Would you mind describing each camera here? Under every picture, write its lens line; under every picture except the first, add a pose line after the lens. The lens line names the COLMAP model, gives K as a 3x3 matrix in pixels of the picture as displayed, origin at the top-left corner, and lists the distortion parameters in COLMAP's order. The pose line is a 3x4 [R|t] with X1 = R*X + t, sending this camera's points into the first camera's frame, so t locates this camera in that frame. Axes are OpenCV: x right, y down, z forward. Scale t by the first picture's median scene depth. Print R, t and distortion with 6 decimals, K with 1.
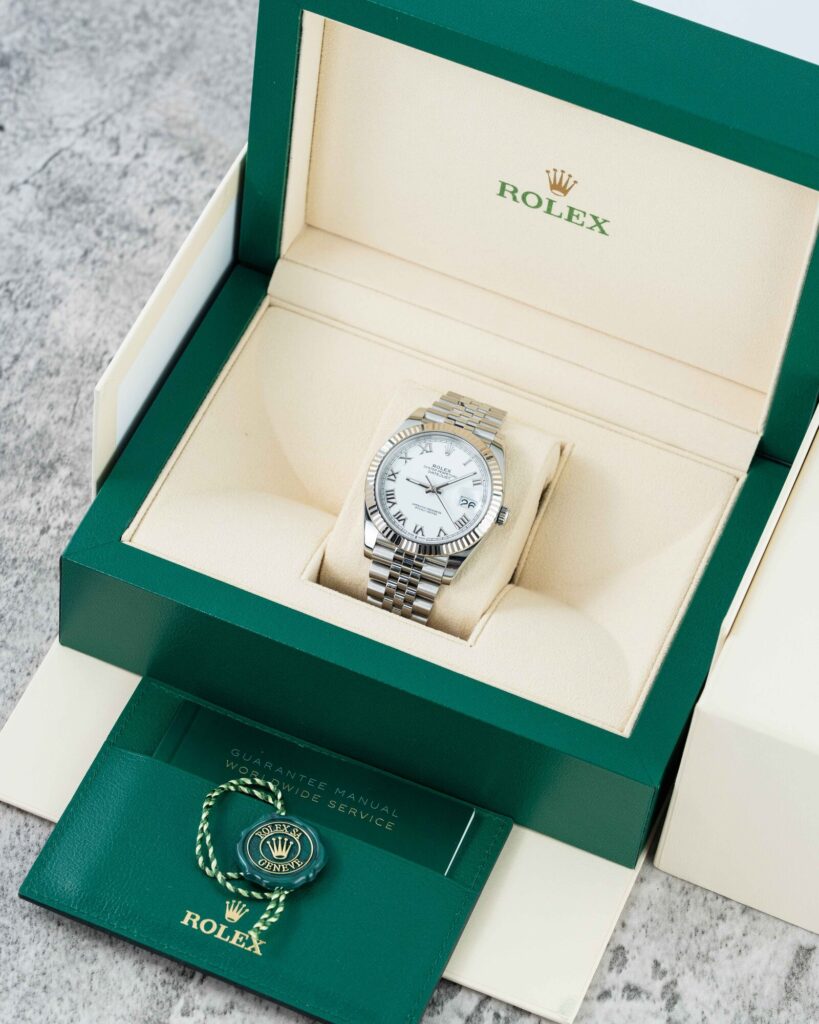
lens RADIAL K [[4628.6, 0, 409.4], [0, 4628.6, 512.1], [0, 0, 1]] dist [-0.091864, 0.000000]
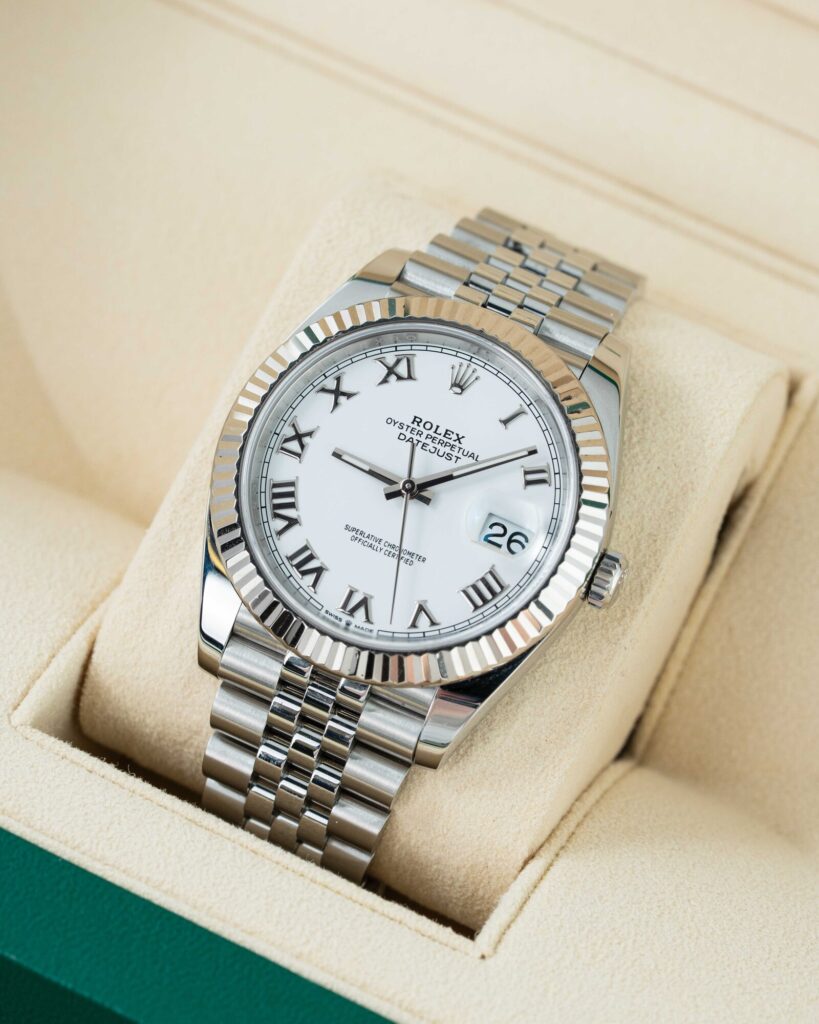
lens RADIAL K [[4628.6, 0, 409.8], [0, 4628.6, 511.7], [0, 0, 1]] dist [-0.091864, 0.000000]
pose [[0.996199, 0.067101, -0.055547, 0.024458], [-0.064876, 0.997053, 0.040935, -0.017285], [0.058130, -0.037176, 0.997617, 0.654524]]
